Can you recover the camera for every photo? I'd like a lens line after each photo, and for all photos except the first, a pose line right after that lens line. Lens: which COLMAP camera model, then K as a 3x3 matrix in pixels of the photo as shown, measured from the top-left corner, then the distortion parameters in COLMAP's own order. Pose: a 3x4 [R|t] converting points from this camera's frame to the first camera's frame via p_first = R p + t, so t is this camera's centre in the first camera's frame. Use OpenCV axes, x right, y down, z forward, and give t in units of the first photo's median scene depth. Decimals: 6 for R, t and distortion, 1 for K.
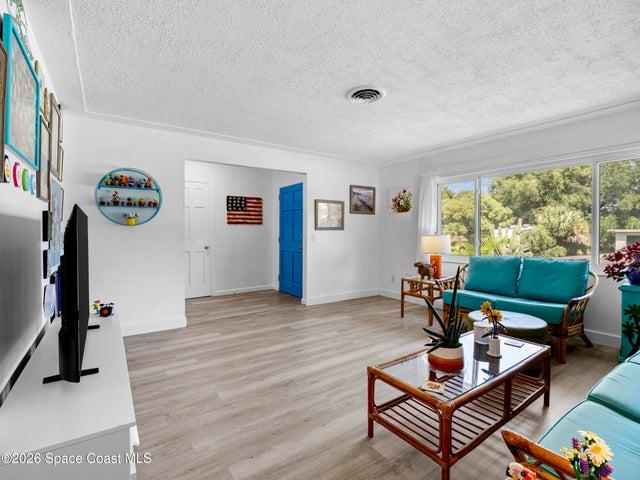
lens RADIAL K [[309.3, 0, 321.2], [0, 309.3, 237.5], [0, 0, 1]] dist [-0.009682, -0.003060]
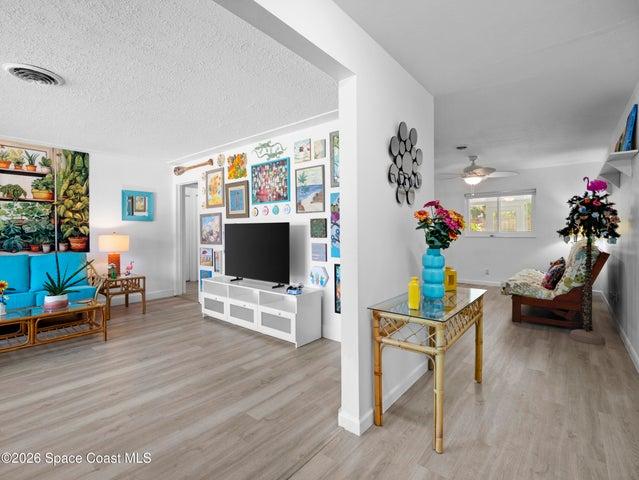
lens RADIAL K [[308.9, 0, 320.6], [0, 308.9, 236.1], [0, 0, 1]] dist [-0.009682, -0.003060]
pose [[-0.960700, 0.004425, -0.277552, -0.342875], [-0.002540, 0.999691, 0.024727, -0.029742], [0.277576, 0.024460, -0.960392, 1.823830]]
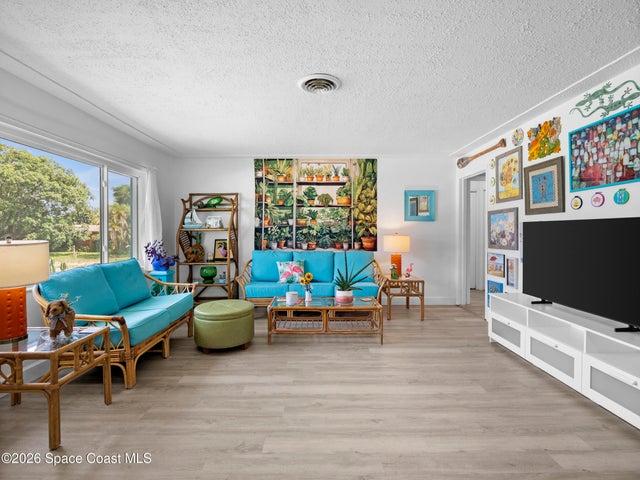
lens RADIAL K [[309.3, 0, 315.8], [0, 309.3, 231.0], [0, 0, 1]] dist [-0.009682, -0.003060]
pose [[-0.820776, -0.001866, 0.571248, -0.332990], [0.002650, 0.999971, 0.007074, -0.029774], [-0.571245, 0.007320, -0.820747, 1.584130]]
